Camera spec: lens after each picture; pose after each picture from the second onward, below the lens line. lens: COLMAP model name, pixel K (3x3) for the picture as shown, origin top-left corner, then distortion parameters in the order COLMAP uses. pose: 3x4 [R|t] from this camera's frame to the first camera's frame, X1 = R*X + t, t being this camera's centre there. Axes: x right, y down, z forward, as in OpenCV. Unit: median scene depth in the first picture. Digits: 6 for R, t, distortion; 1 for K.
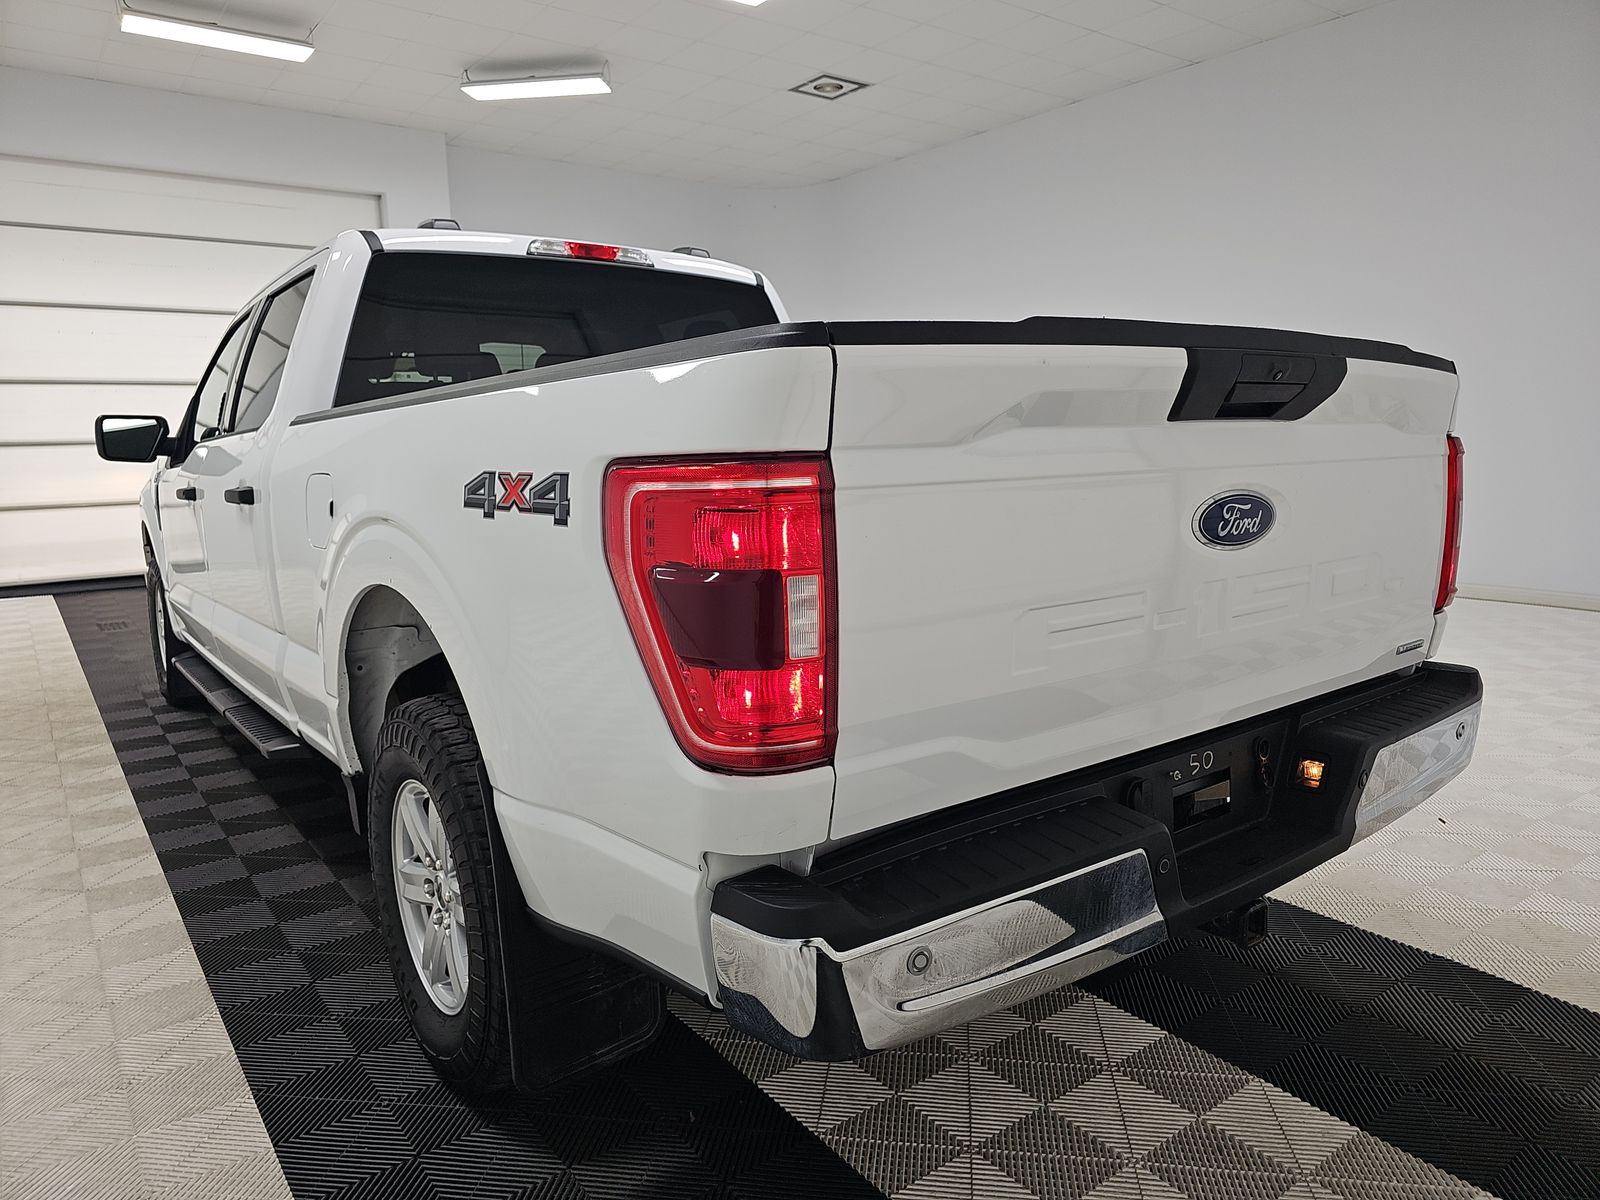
lens RADIAL K [[1077.7, 0, 798.4], [0, 1077.7, 602.2], [0, 0, 1]] dist [0.024874, -0.020411]
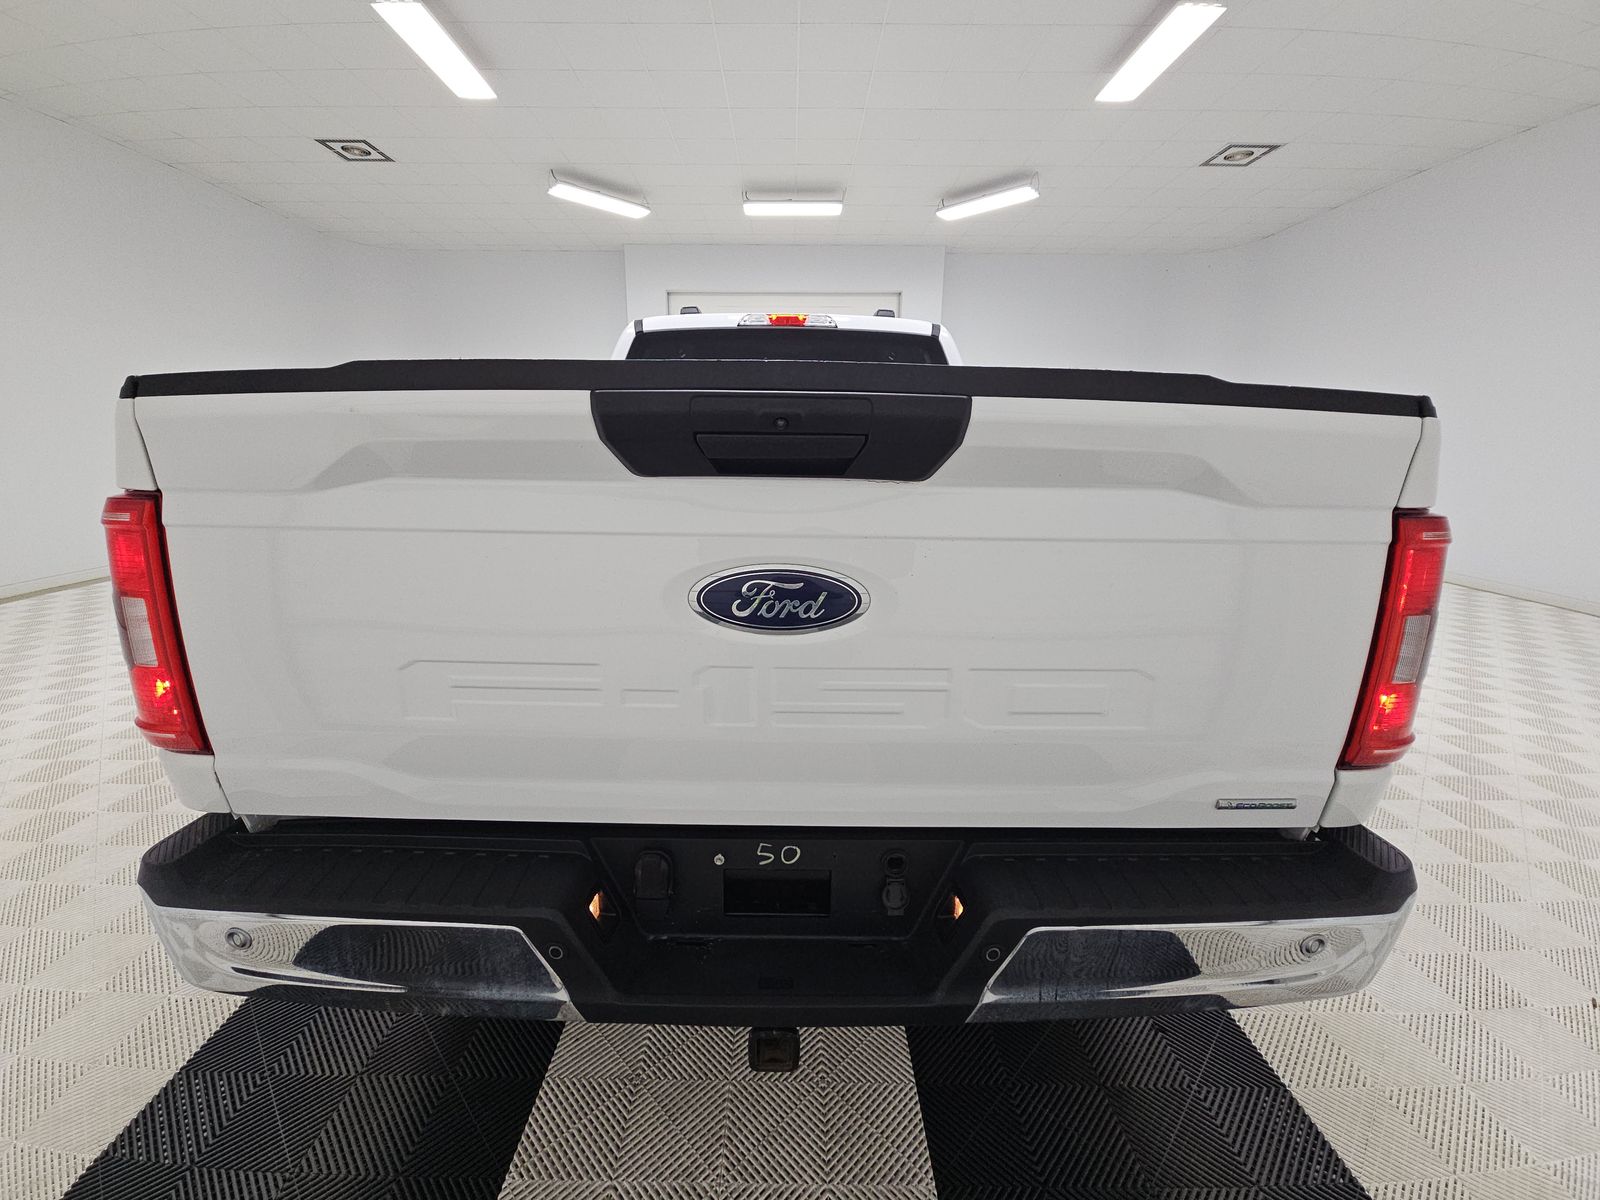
lens RADIAL K [[650.9, 0, 800.2], [0, 650.9, 600.9], [0, 0, 1]] dist [-0.001123, -0.000222]
pose [[0.789505, 0.168638, -0.590122, 0.517623], [-0.116678, 0.985216, 0.125443, -0.101365], [0.602552, -0.030183, 0.797509, 0.448304]]
